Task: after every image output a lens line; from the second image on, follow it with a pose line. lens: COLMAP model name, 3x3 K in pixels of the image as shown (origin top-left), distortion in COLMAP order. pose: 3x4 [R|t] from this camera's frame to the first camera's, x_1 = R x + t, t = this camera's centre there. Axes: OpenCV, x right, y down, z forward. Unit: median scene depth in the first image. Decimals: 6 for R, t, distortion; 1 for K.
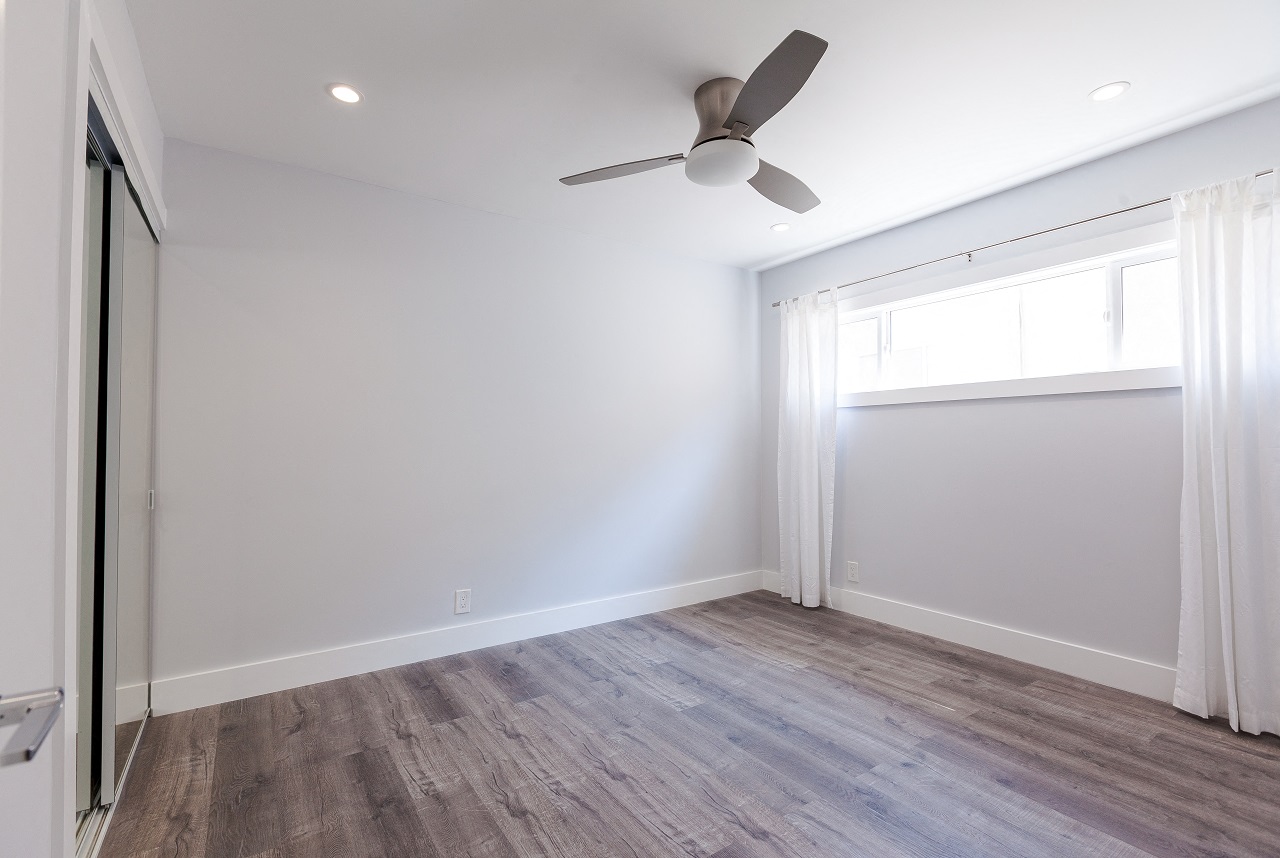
lens RADIAL K [[572.9, 0, 636.0], [0, 572.9, 428.1], [0, 0, 1]] dist [0.026541, -0.000517]
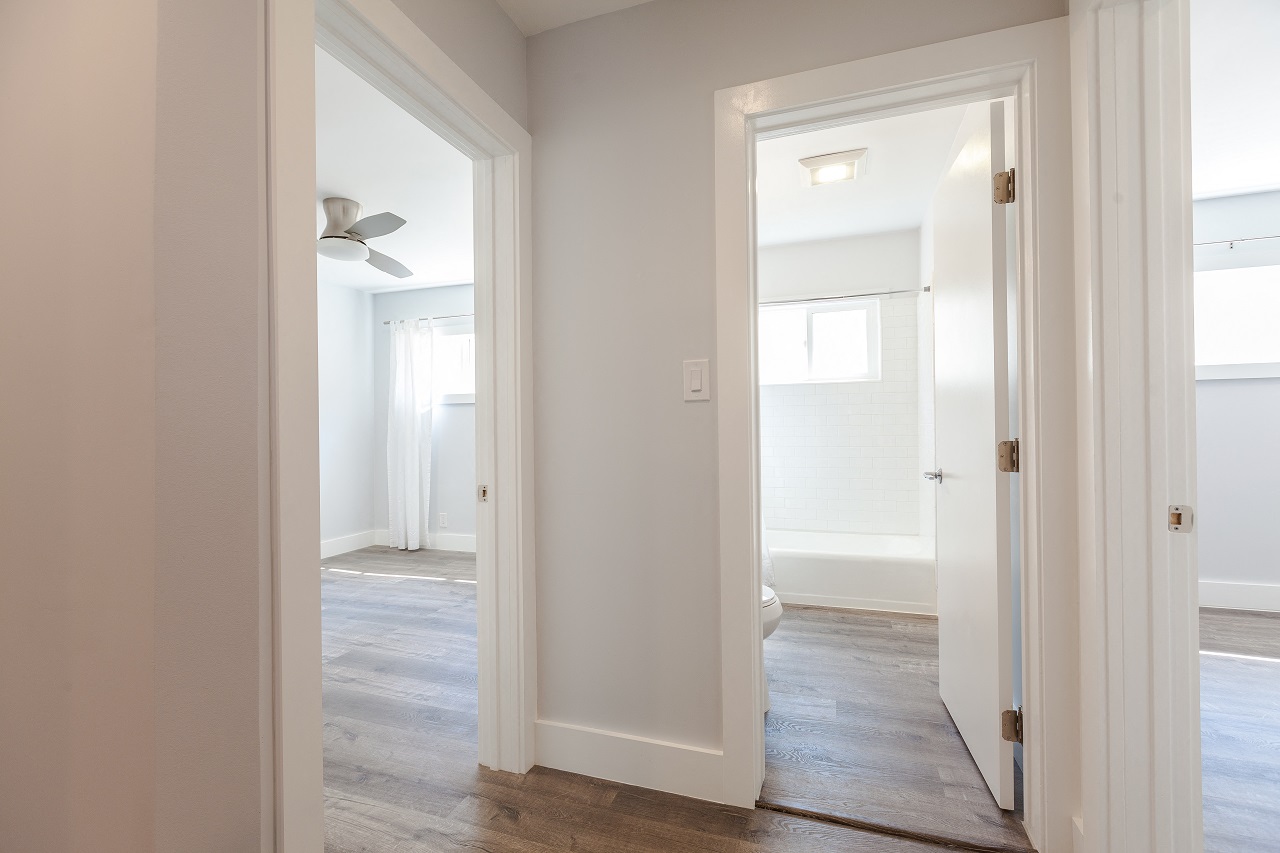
lens RADIAL K [[572.9, 0, 636.0], [0, 572.9, 425.6], [0, 0, 1]] dist [0.026541, -0.000517]
pose [[0.805970, -0.001654, 0.591955, -0.089290], [-0.010541, 0.999797, 0.017146, -0.013124], [-0.591863, -0.020060, 0.805789, -0.469820]]
